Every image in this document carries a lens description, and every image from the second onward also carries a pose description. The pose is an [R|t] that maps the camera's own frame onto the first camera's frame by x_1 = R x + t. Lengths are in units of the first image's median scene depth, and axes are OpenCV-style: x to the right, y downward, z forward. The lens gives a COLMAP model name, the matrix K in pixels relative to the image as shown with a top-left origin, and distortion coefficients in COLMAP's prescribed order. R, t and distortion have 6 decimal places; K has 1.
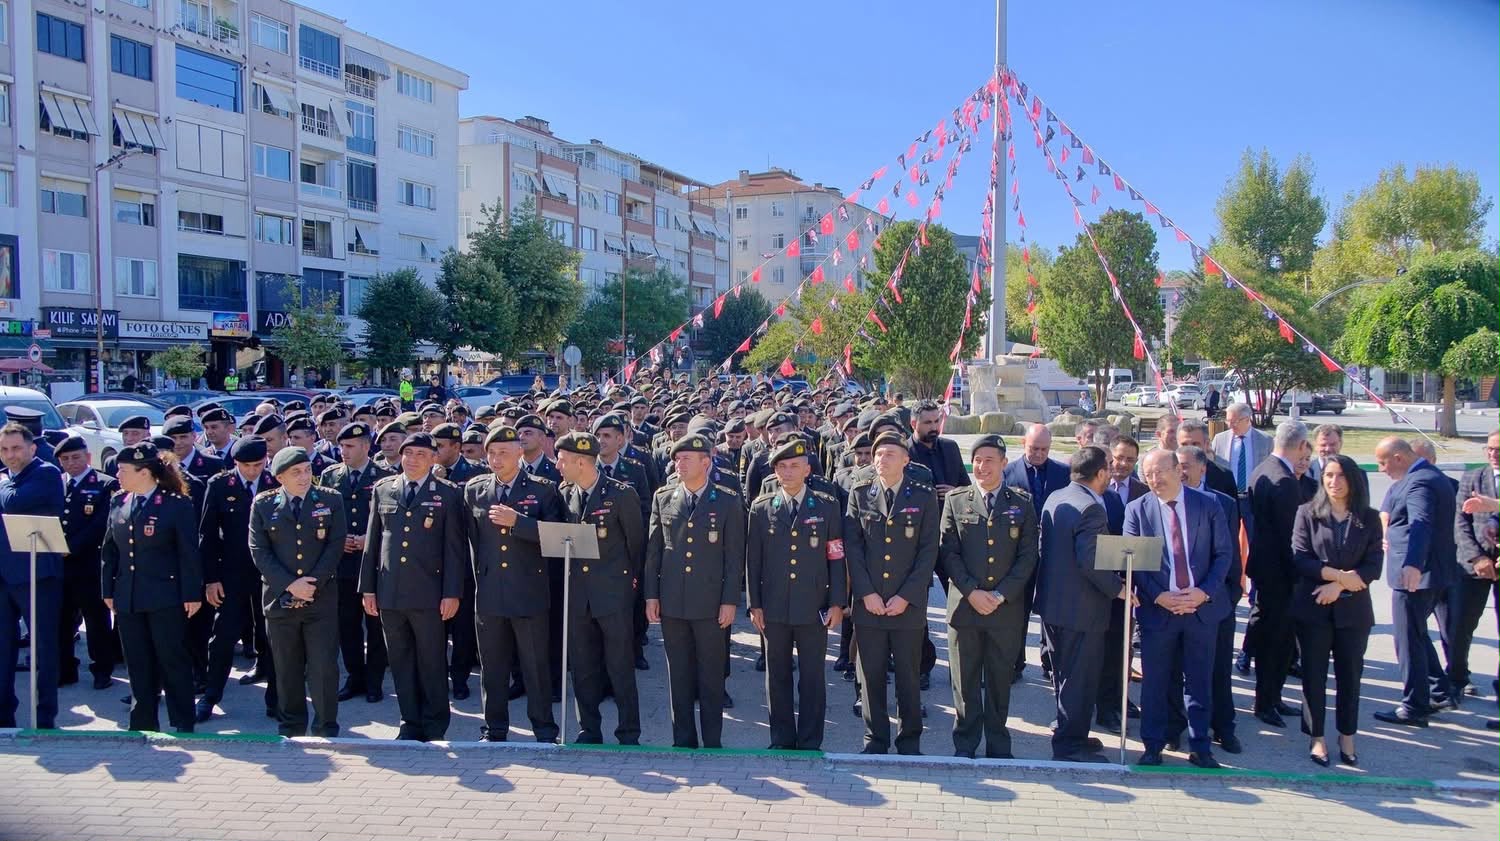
lens RADIAL K [[1149.3, 0, 748.5], [0, 1149.3, 421.8], [0, 0, 1]] dist [-0.049622, 0.029135]
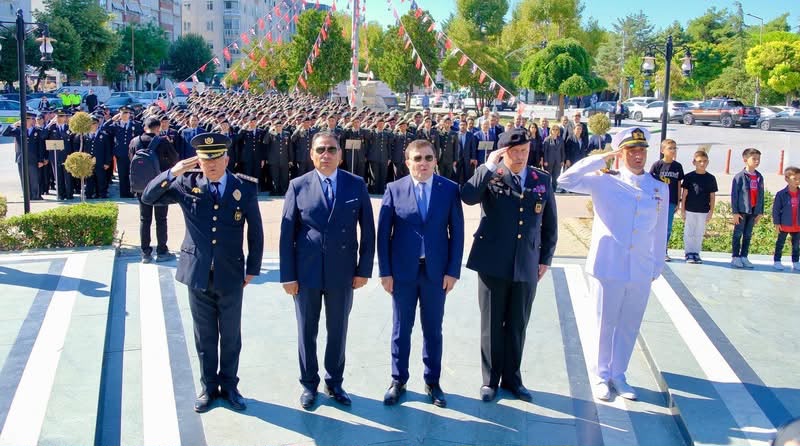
lens RADIAL K [[718.7, 0, 370.9], [0, 718.7, 181.8], [0, 0, 1]] dist [-0.045580, 0.002899]
pose [[0.958312, -0.023035, 0.284792, -0.099890], [-0.004129, 0.995524, 0.094415, -0.000273], [-0.285692, -0.091655, 0.953928, -0.171924]]
